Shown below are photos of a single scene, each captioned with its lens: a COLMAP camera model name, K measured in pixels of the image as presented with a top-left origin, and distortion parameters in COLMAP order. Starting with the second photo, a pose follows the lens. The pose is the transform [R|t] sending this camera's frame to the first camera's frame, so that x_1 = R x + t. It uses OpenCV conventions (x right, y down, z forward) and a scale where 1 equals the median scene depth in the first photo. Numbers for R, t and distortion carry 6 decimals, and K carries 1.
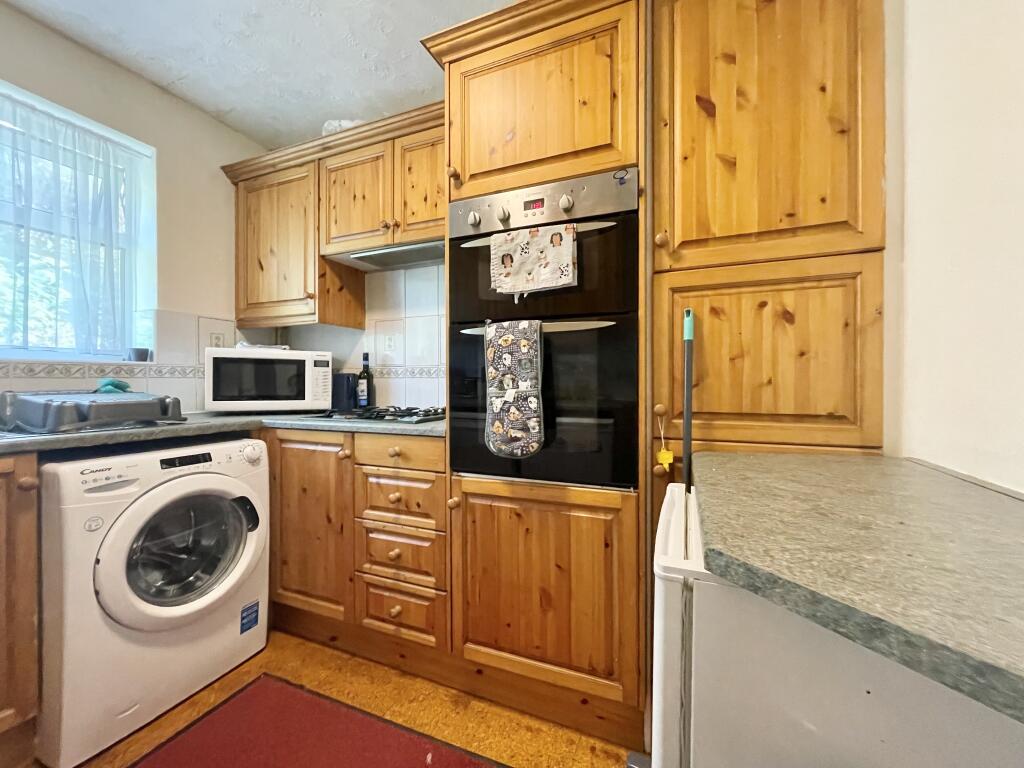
lens RADIAL K [[412.6, 0, 512.0], [0, 412.6, 384.0], [0, 0, 1]] dist [-0.002093, -0.000493]
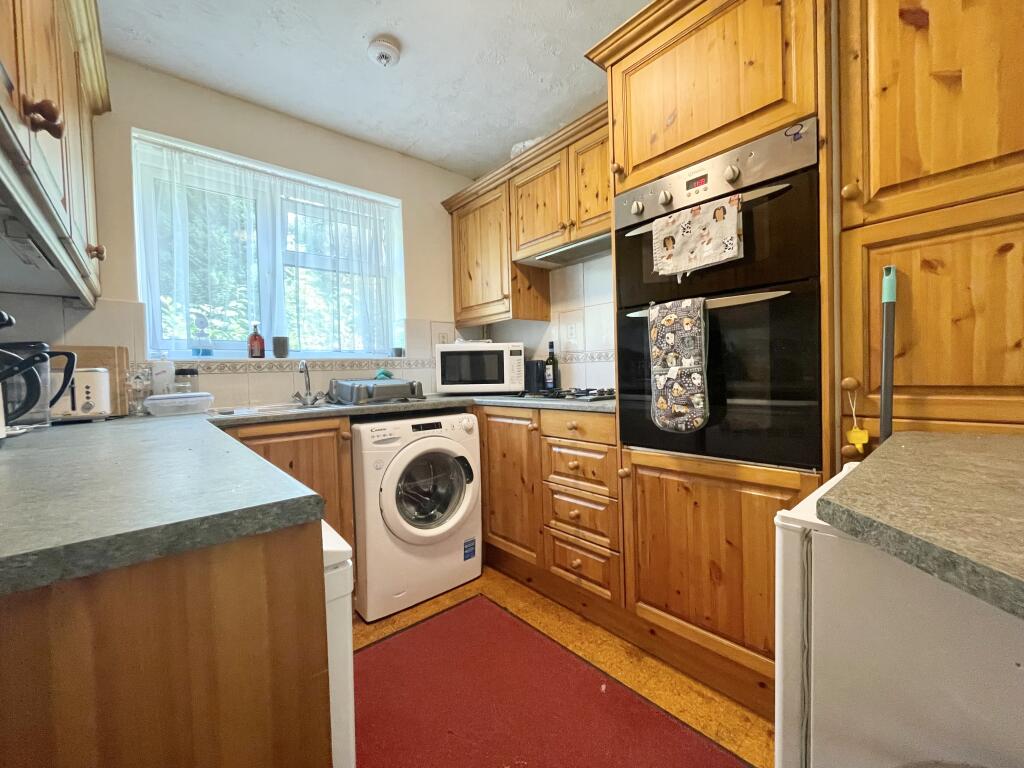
lens RADIAL K [[412.6, 0, 512.0], [0, 412.6, 384.0], [0, 0, 1]] dist [-0.002093, -0.000493]
pose [[0.894963, -0.013704, -0.445929, 0.087755], [0.026795, 0.999375, 0.023064, 0.019890], [0.445334, -0.032590, 0.894771, -0.110020]]
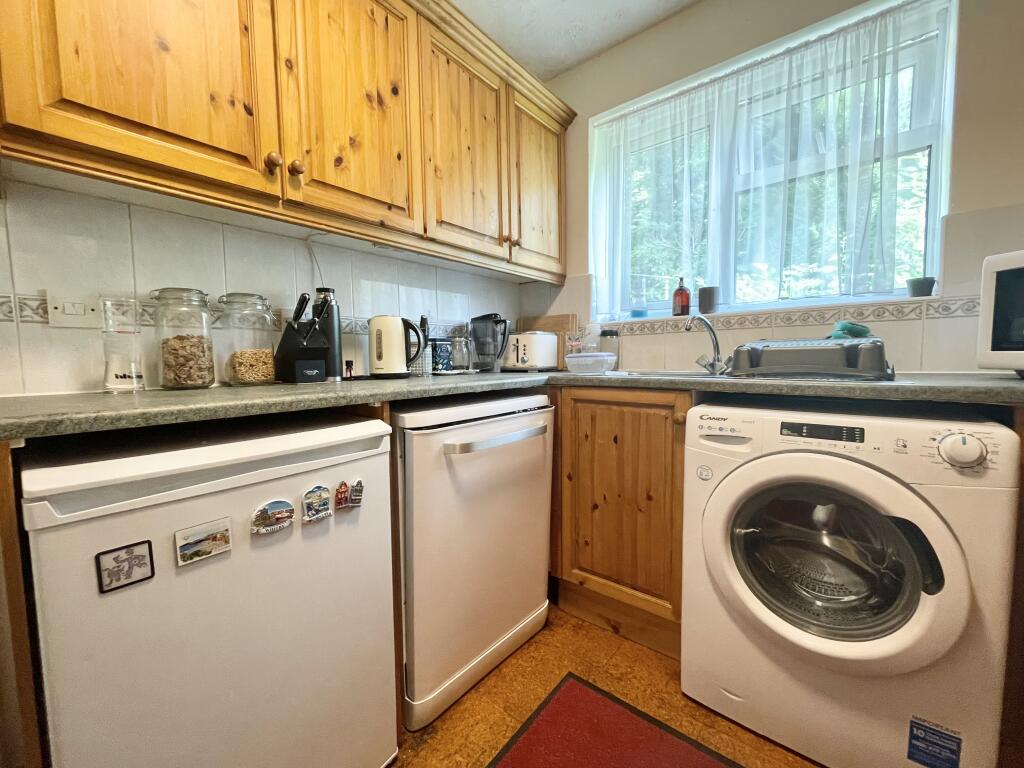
lens RADIAL K [[412.6, 0, 512.0], [0, 412.6, 384.0], [0, 0, 1]] dist [-0.002093, -0.000493]
pose [[-0.292234, 0.066734, -0.954016, 0.005368], [0.009138, 0.997712, 0.066992, 0.060751], [0.956303, 0.010859, -0.292175, 0.756393]]
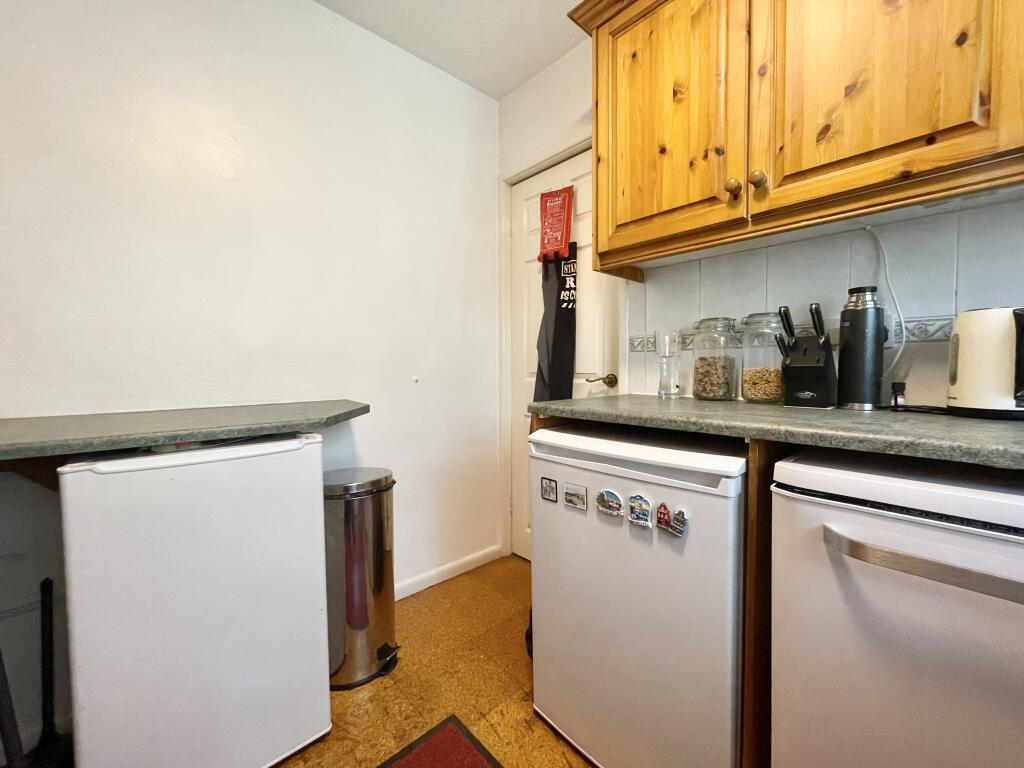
lens RADIAL K [[412.6, 0, 512.0], [0, 412.6, 384.0], [0, 0, 1]] dist [-0.002093, -0.000493]
pose [[-0.905168, -0.013557, 0.424839, -0.849995], [0.007593, 0.998816, 0.048052, 0.014186], [-0.424987, 0.046721, -0.903993, 1.126958]]
